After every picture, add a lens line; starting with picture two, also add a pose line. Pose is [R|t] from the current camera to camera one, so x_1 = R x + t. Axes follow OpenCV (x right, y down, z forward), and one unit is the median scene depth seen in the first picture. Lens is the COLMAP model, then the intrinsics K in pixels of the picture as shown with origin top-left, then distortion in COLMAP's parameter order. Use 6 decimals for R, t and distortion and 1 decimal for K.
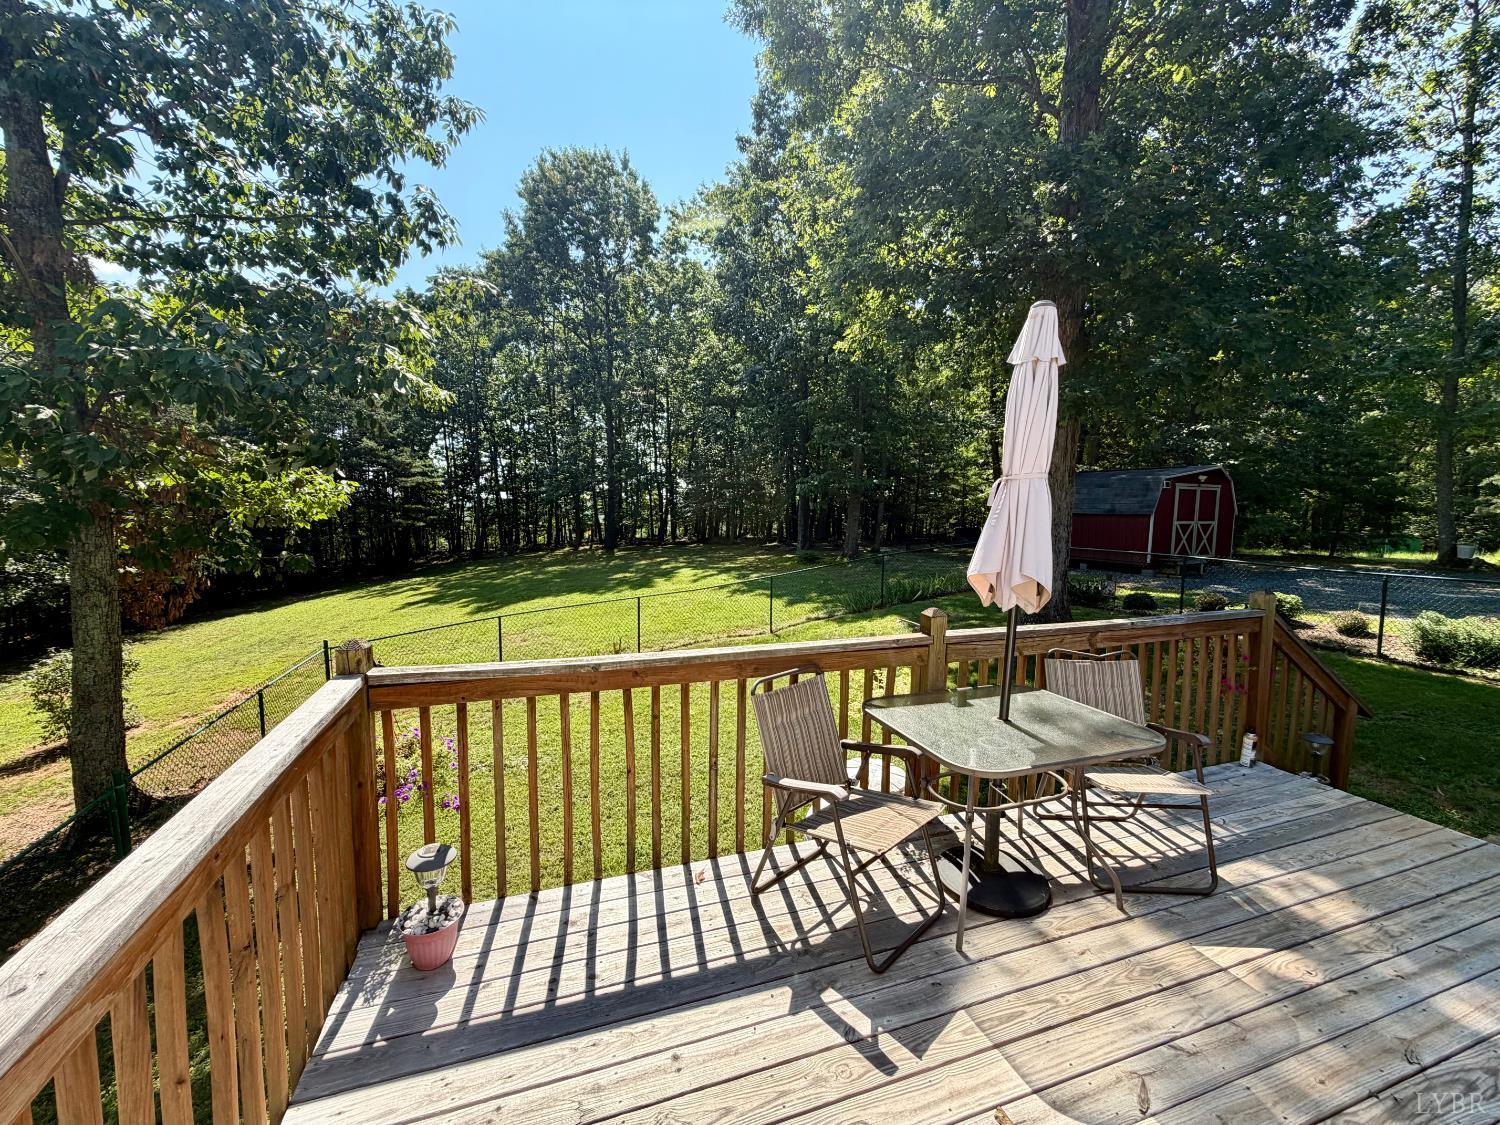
lens RADIAL K [[613.2, 0, 752.9], [0, 613.2, 551.9], [0, 0, 1]] dist [0.000176, -0.000042]
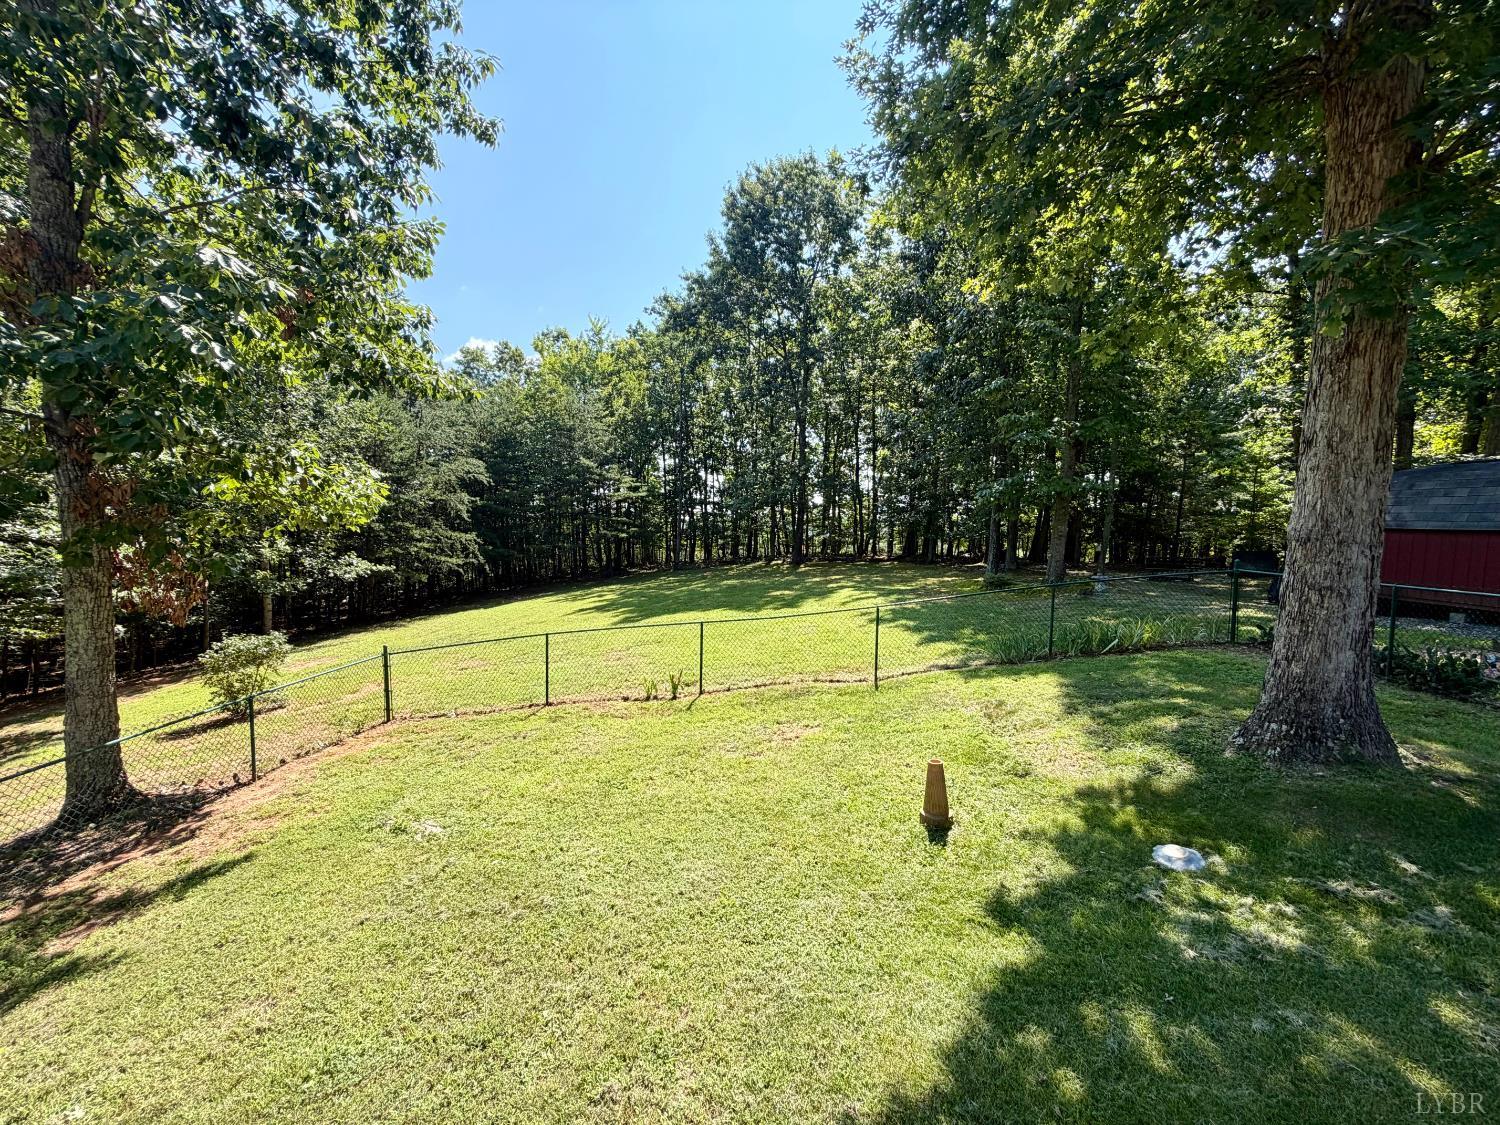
lens RADIAL K [[603.6, 0, 747.3], [0, 603.6, 567.0], [0, 0, 1]] dist [0.002195, 0.000086]
pose [[0.921717, 0.034619, -0.386315, 0.069000], [-0.035152, 0.999366, 0.005687, -0.003041], [0.386267, 0.008338, 0.922349, 0.099115]]
